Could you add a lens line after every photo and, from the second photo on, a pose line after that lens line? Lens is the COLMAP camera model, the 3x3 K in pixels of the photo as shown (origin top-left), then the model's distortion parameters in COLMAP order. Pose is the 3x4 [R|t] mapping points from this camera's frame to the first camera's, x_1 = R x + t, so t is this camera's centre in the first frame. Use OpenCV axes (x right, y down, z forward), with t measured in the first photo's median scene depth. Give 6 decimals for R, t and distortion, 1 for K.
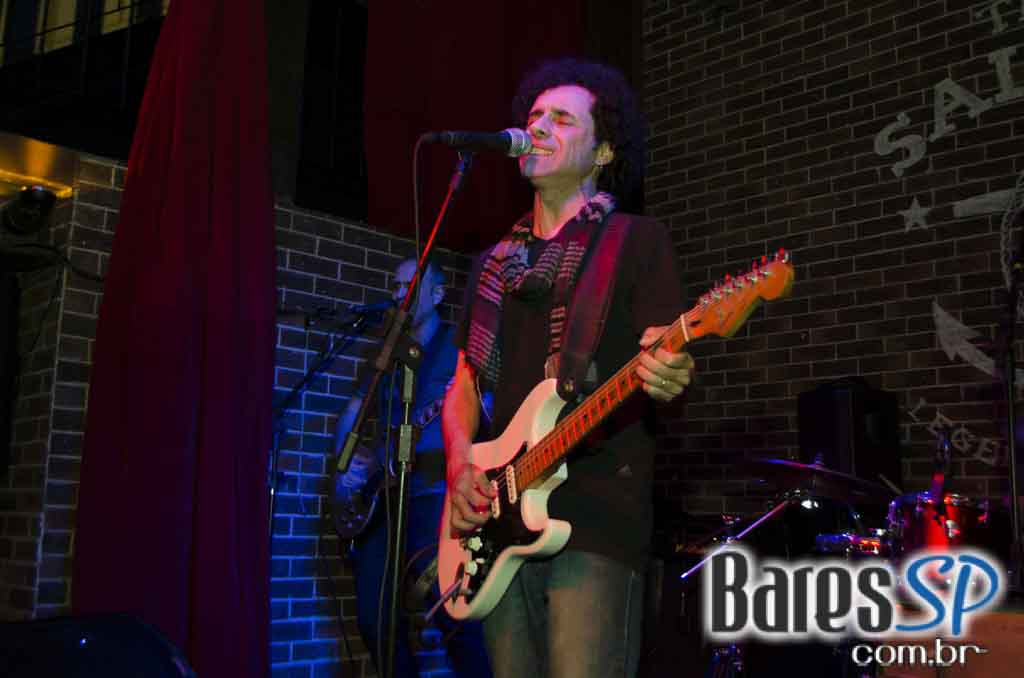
lens RADIAL K [[1022.9, 0, 512.7], [0, 1022.9, 354.0], [0, 0, 1]] dist [-0.067301, 0.003204]
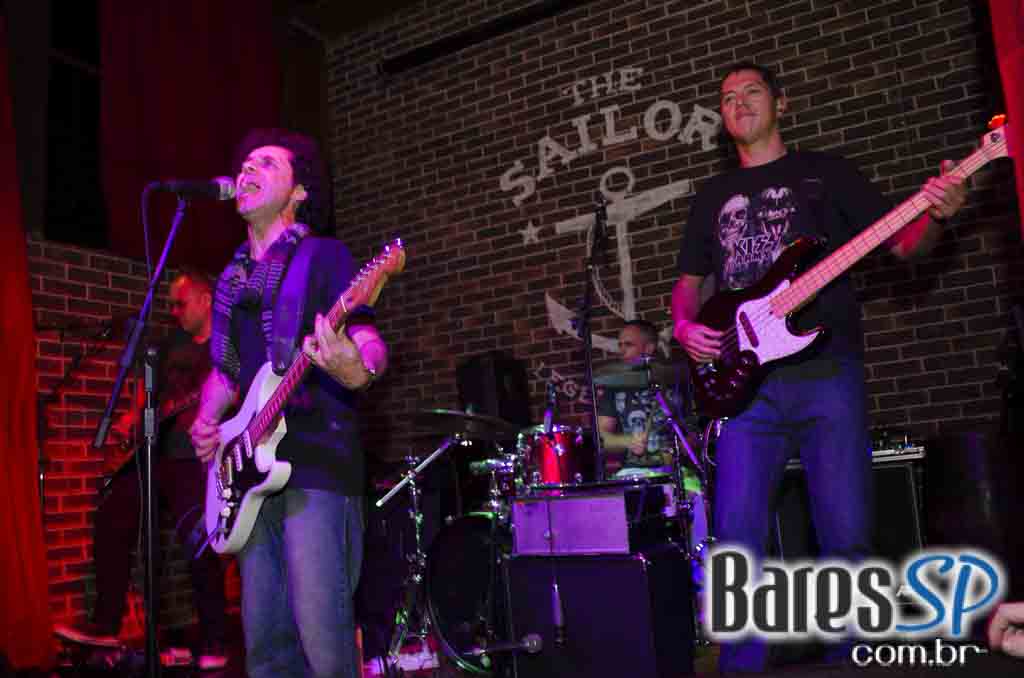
lens RADIAL K [[823.5, 0, 508.2], [0, 823.5, 326.8], [0, 0, 1]] dist [-0.051127, 0.006288]
pose [[0.946663, -0.057756, 0.317008, -0.003115], [0.063586, 0.997944, -0.008066, 0.000633], [-0.315890, 0.027793, 0.948389, -0.080077]]
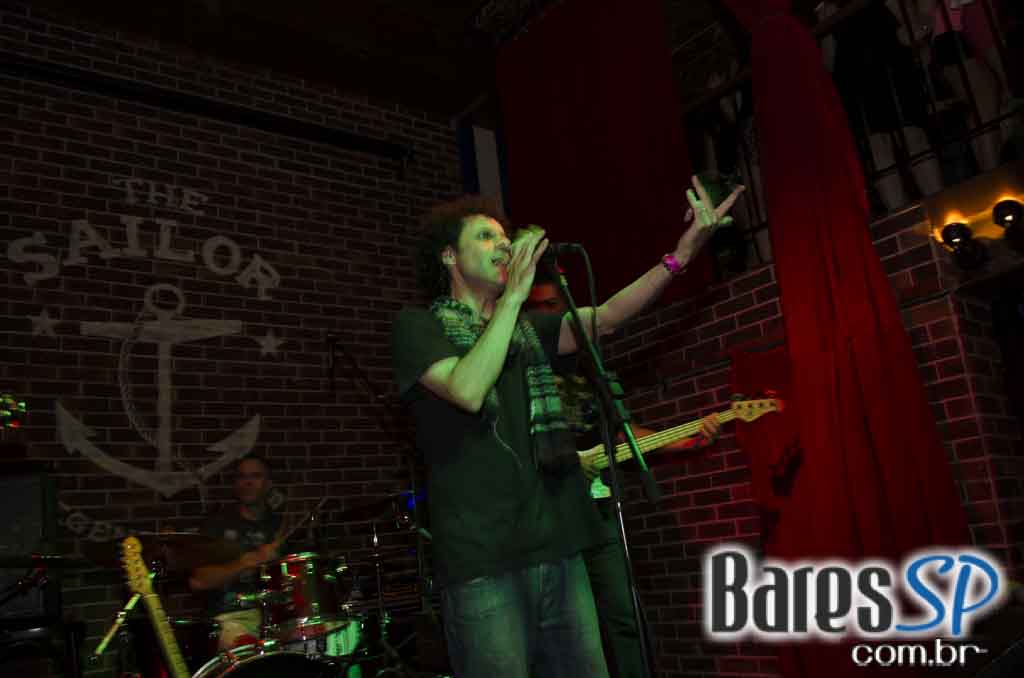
lens RADIAL K [[823.5, 0, 508.2], [0, 823.5, 326.8], [0, 0, 1]] dist [-0.051127, 0.006288]
pose [[0.129260, 0.227754, 0.965101, -0.435009], [-0.050554, 0.973514, -0.222969, 0.046453], [-0.990321, -0.019968, 0.137350, 0.367393]]
